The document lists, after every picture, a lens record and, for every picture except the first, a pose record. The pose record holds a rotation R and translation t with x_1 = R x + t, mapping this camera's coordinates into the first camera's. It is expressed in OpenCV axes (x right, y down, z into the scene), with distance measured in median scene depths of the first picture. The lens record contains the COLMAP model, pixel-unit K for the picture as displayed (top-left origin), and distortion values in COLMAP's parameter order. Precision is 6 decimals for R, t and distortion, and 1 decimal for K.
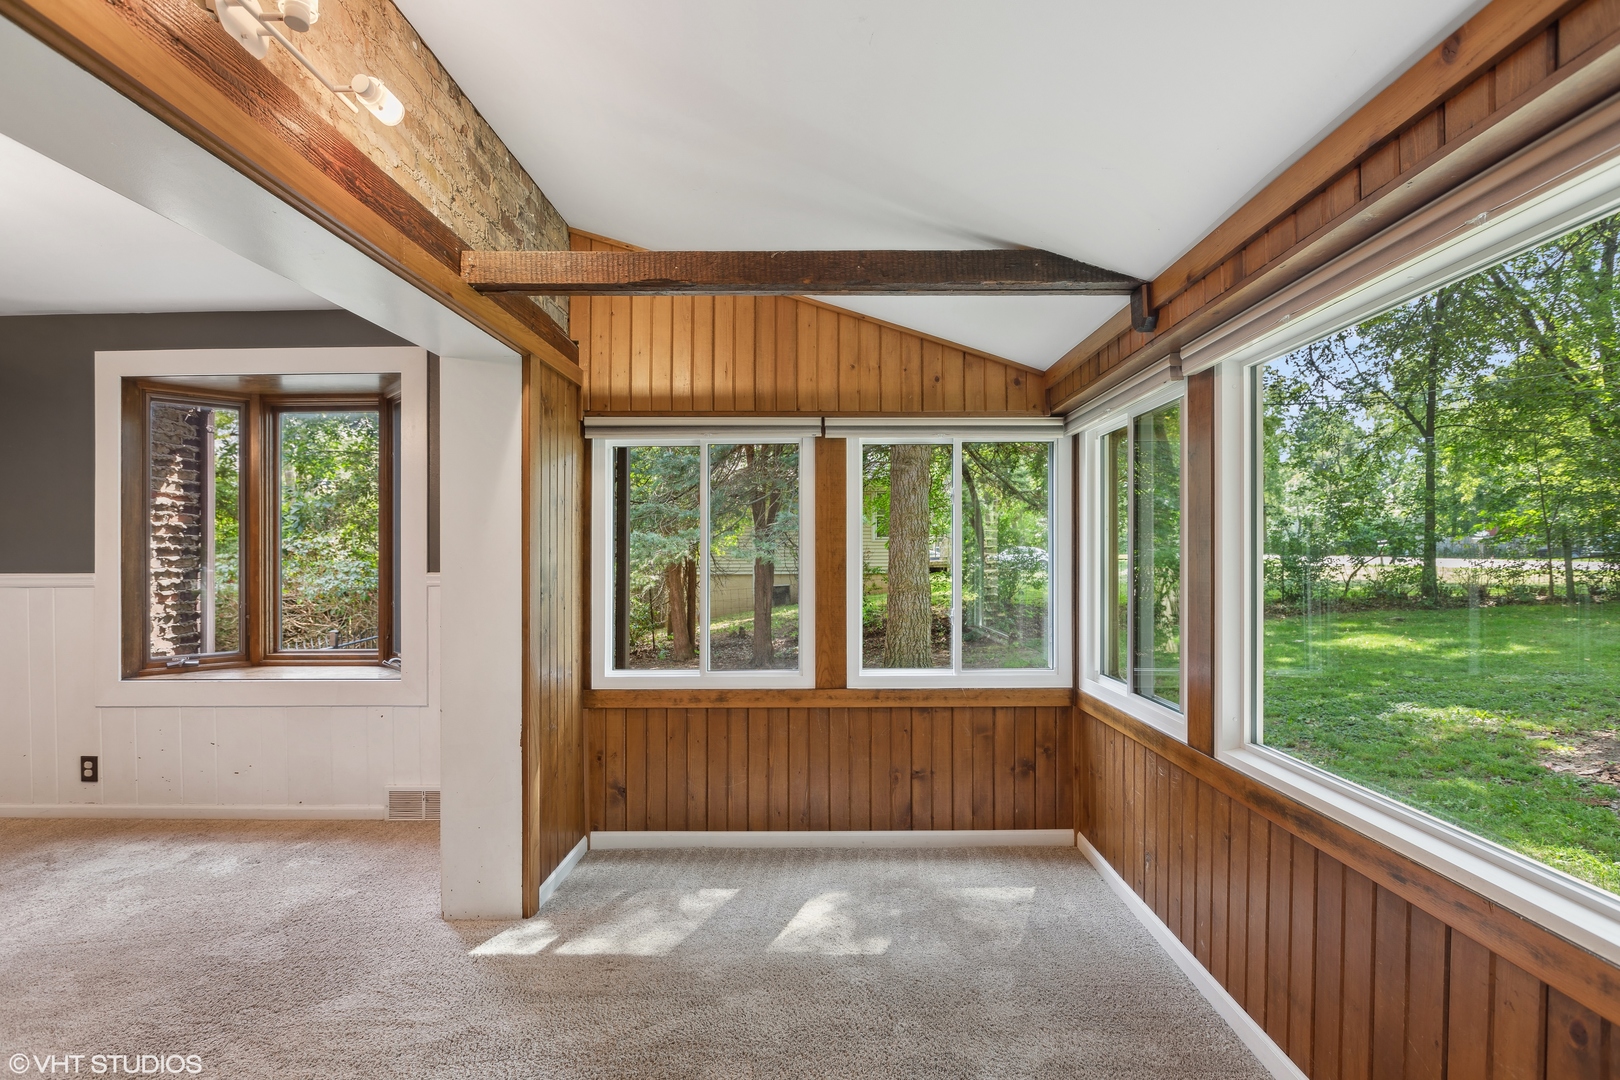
lens RADIAL K [[758.2, 0, 810.2], [0, 758.2, 553.4], [0, 0, 1]] dist [-0.003629, -0.002072]
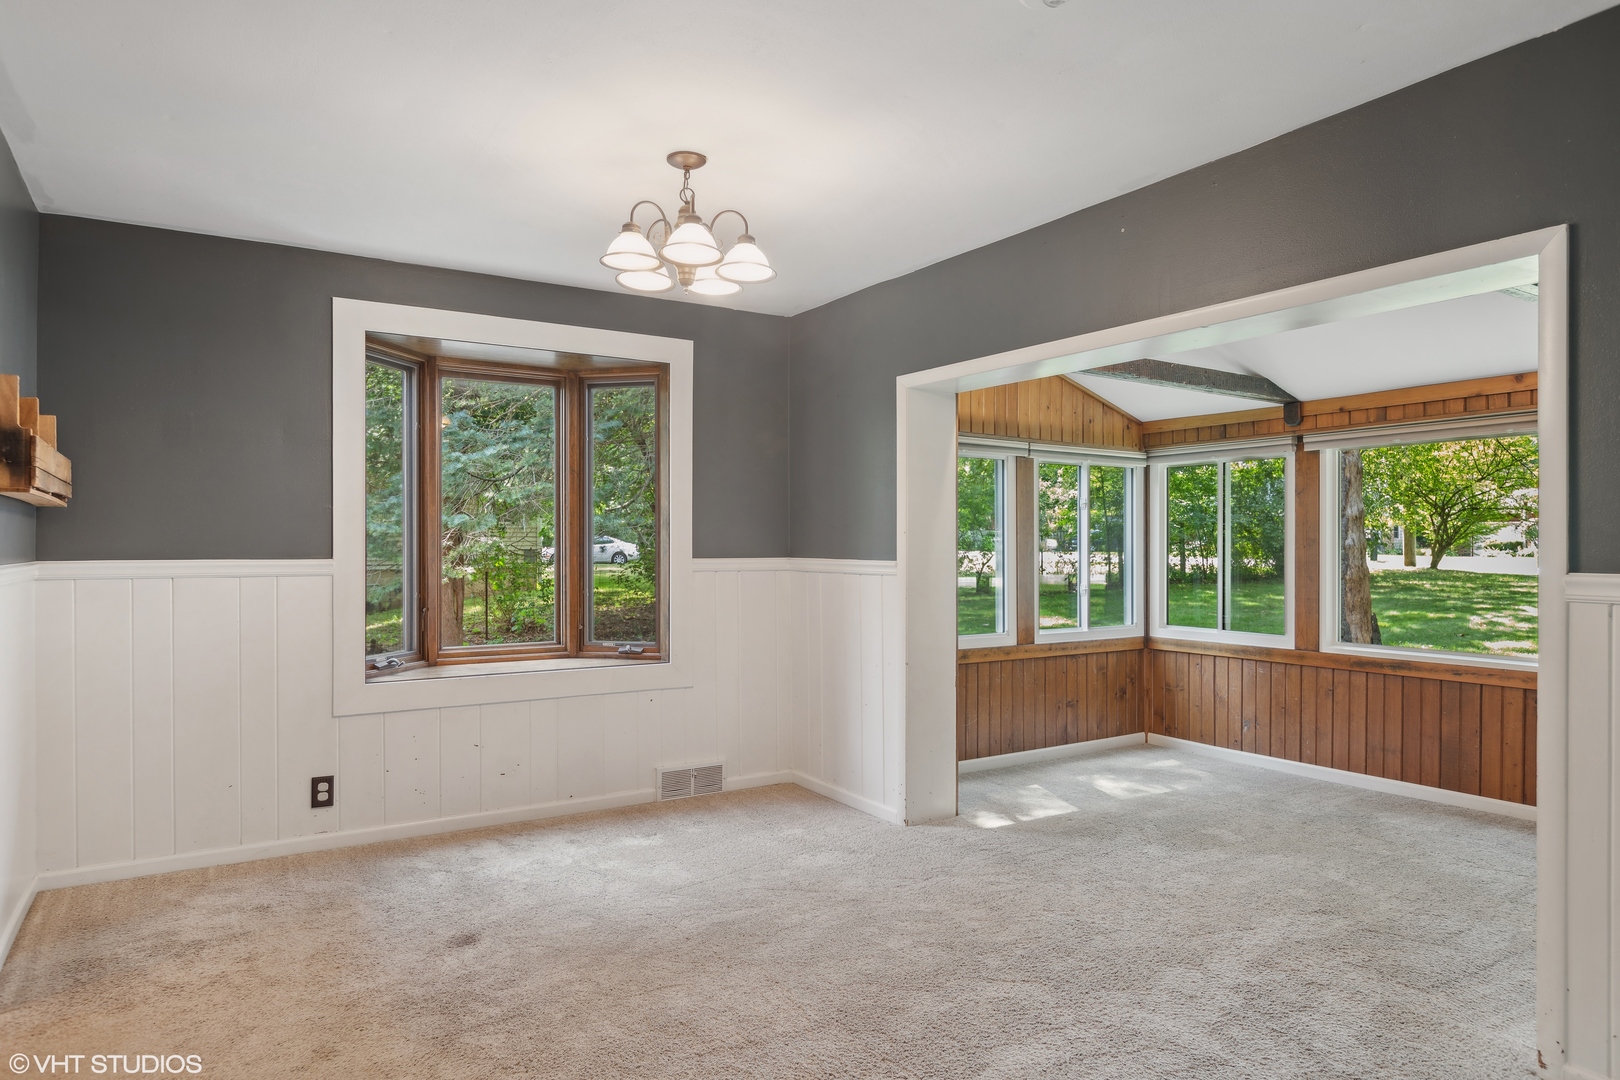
lens RADIAL K [[987.0, 0, 812.0], [0, 987.0, 535.1], [0, 0, 1]] dist [-0.009397, -0.002040]
pose [[0.836011, 0.013133, 0.548556, -1.240278], [-0.006565, 0.999881, -0.013933, 0.012589], [-0.548674, 0.008047, 0.835998, -0.247272]]
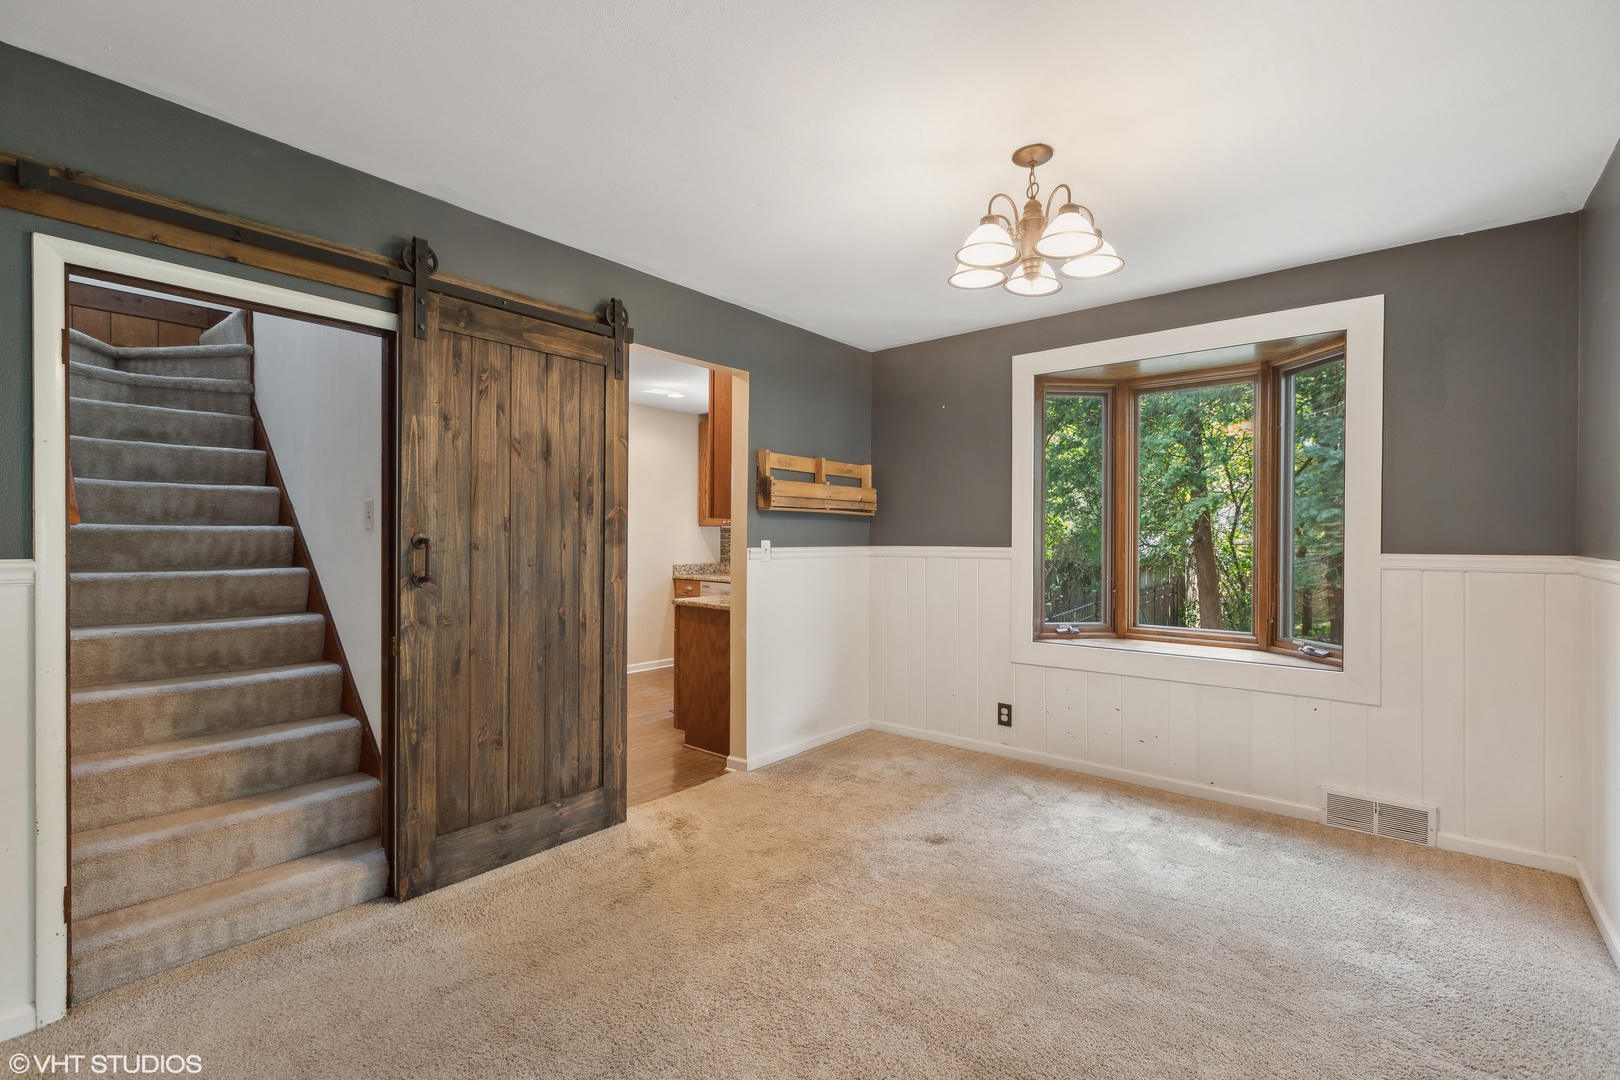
lens RADIAL K [[726.5, 0, 803.3], [0, 726.5, 539.2], [0, 0, 1]] dist [0.002435, -0.000029]
pose [[0.779444, 0.011696, -0.626363, -0.557488], [-0.009913, 0.999931, 0.006336, 0.010967], [0.626394, 0.001270, 0.779506, -0.083915]]
